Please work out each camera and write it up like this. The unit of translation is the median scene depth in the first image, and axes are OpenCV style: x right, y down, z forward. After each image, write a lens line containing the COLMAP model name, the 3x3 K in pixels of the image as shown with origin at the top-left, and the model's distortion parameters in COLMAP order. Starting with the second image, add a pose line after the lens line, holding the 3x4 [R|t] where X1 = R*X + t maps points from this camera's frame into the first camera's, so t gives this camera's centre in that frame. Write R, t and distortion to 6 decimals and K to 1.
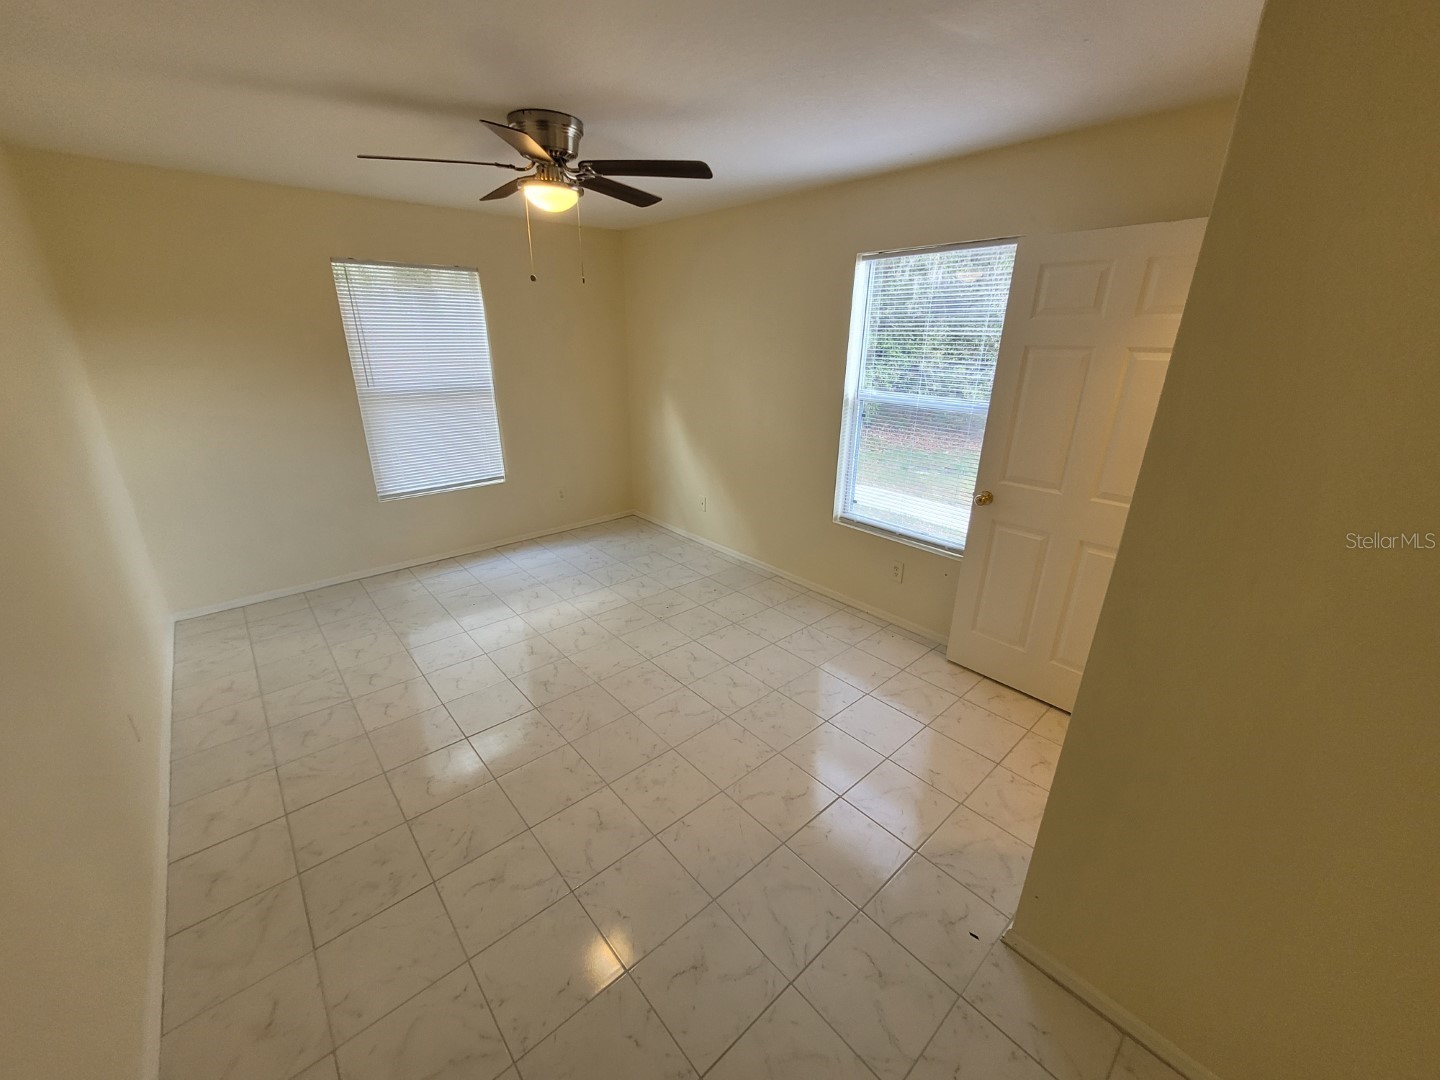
lens RADIAL K [[562.3, 0, 720.0], [0, 562.3, 540.4], [0, 0, 1]] dist [-0.000833, -0.000134]
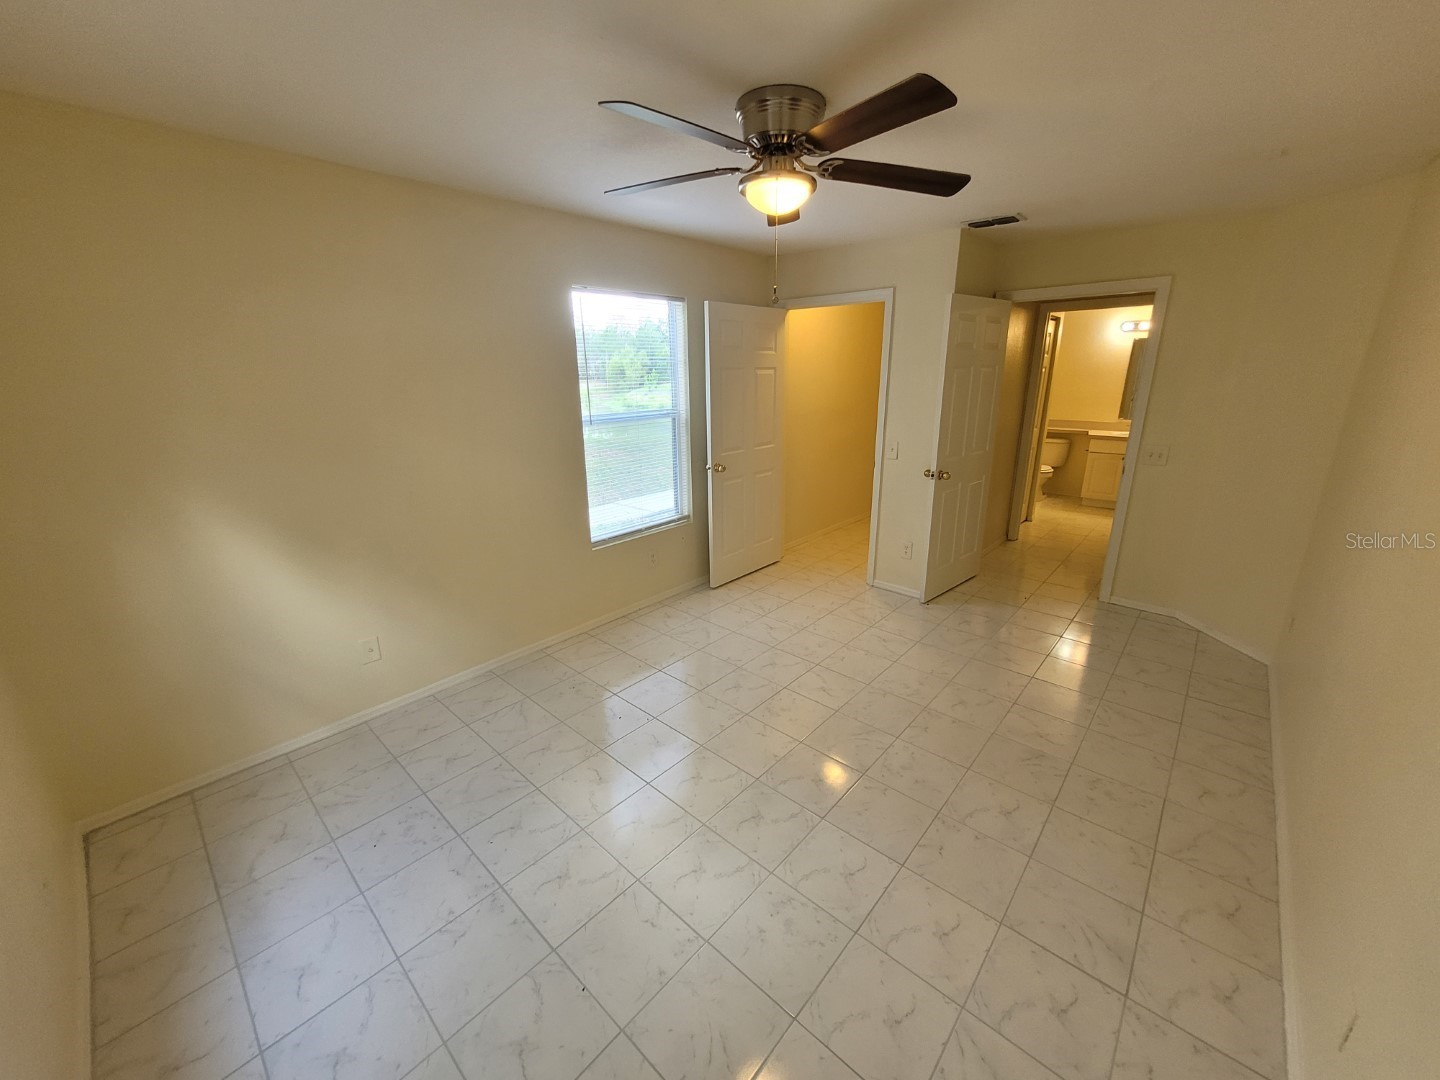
lens RADIAL K [[562.3, 0, 722.5], [0, 562.3, 537.9], [0, 0, 1]] dist [-0.000833, -0.000134]
pose [[-0.110779, -0.300568, 0.947305, -0.814711], [0.352662, 0.879256, 0.320217, -0.311567], [-0.929170, 0.369552, 0.008596, 0.837126]]
